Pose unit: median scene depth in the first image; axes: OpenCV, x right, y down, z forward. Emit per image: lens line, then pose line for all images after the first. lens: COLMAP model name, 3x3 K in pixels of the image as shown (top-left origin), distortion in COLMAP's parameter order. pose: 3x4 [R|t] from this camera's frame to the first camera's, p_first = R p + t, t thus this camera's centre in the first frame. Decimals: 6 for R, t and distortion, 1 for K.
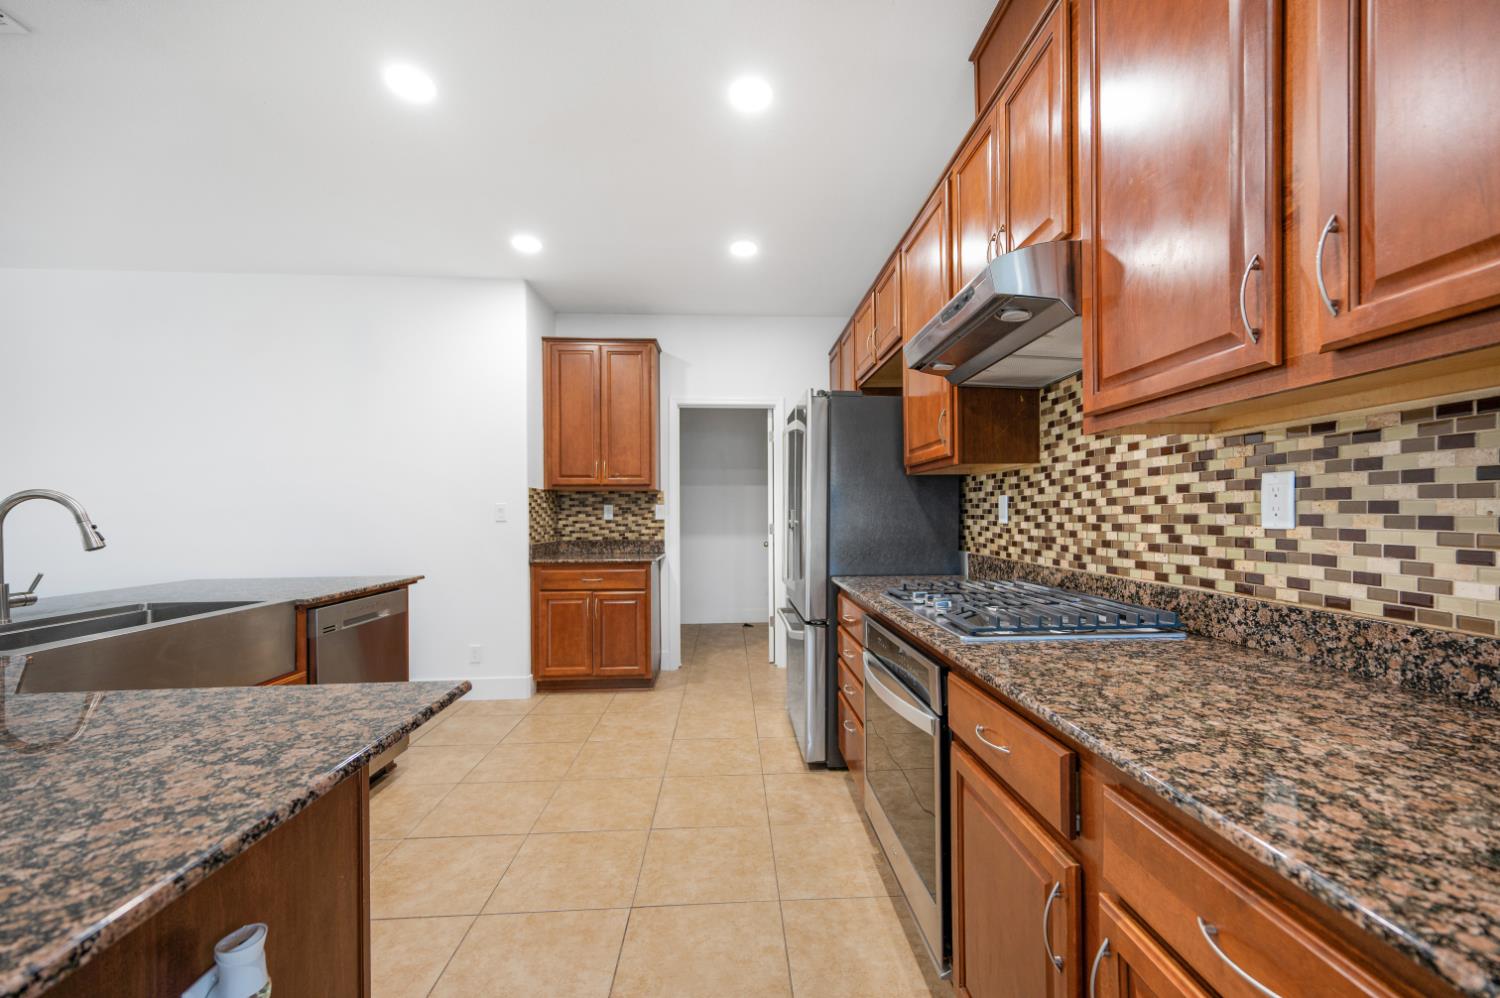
lens RADIAL K [[614.9, 0, 774.5], [0, 614.9, 515.2], [0, 0, 1]] dist [0.008984, 0.000553]
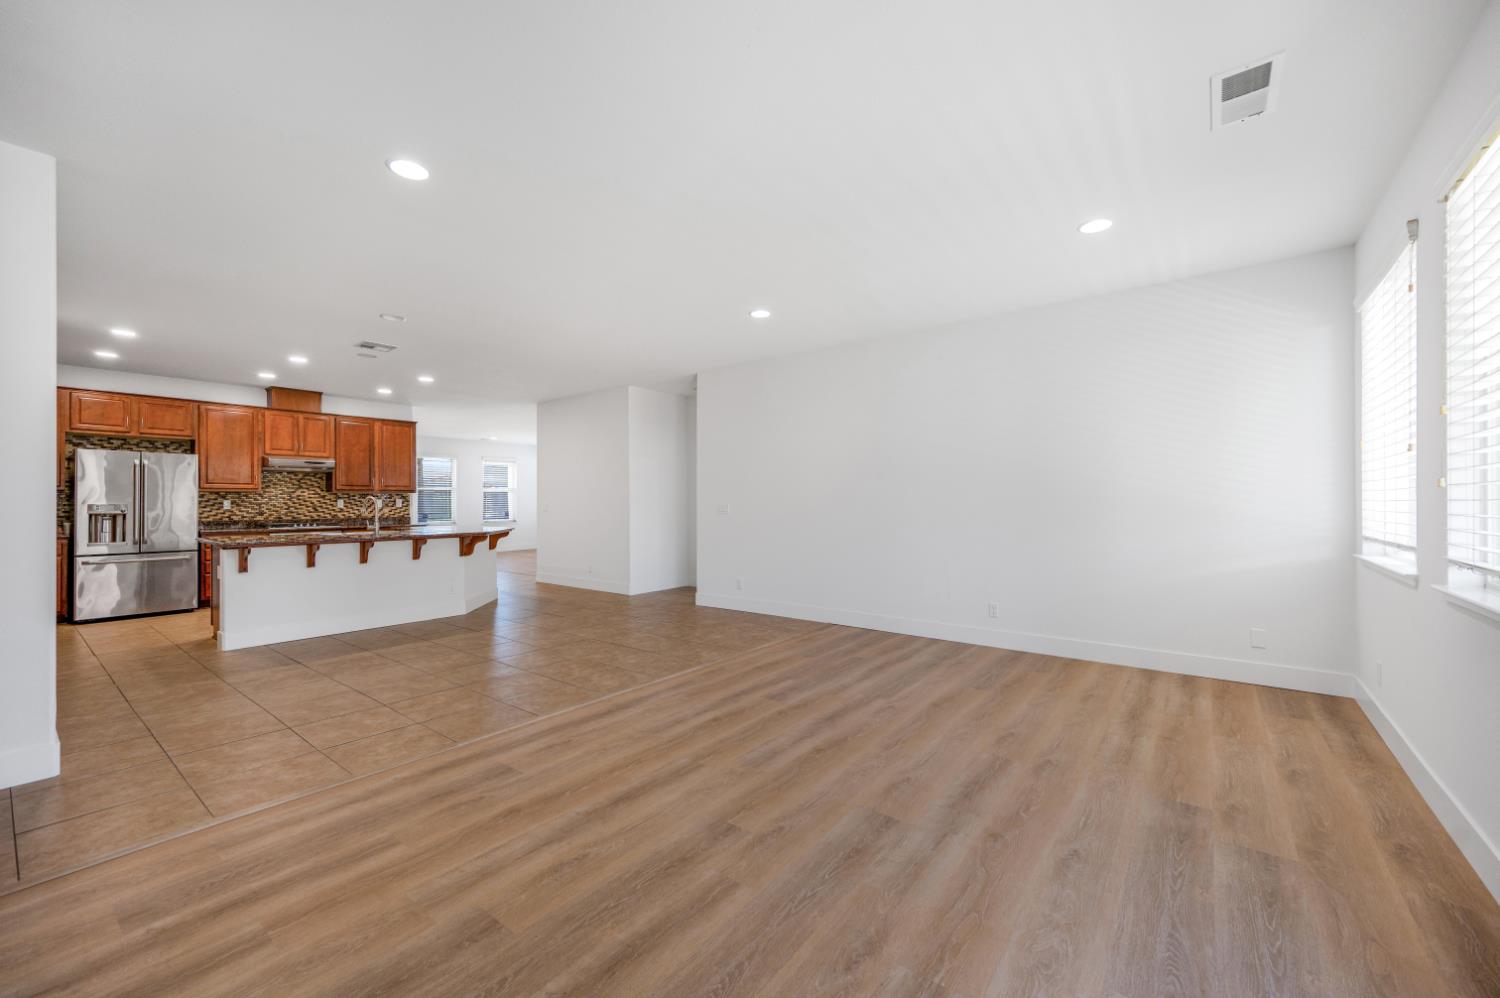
lens RADIAL K [[614.9, 0, 744.2], [0, 614.9, 499.5], [0, 0, 1]] dist [0.008984, 0.000553]
pose [[-0.717065, 0.014731, 0.696850, -4.023194], [0.010911, 0.999891, -0.009910, 0.026584], [-0.696921, 0.000497, -0.717148, 1.545323]]
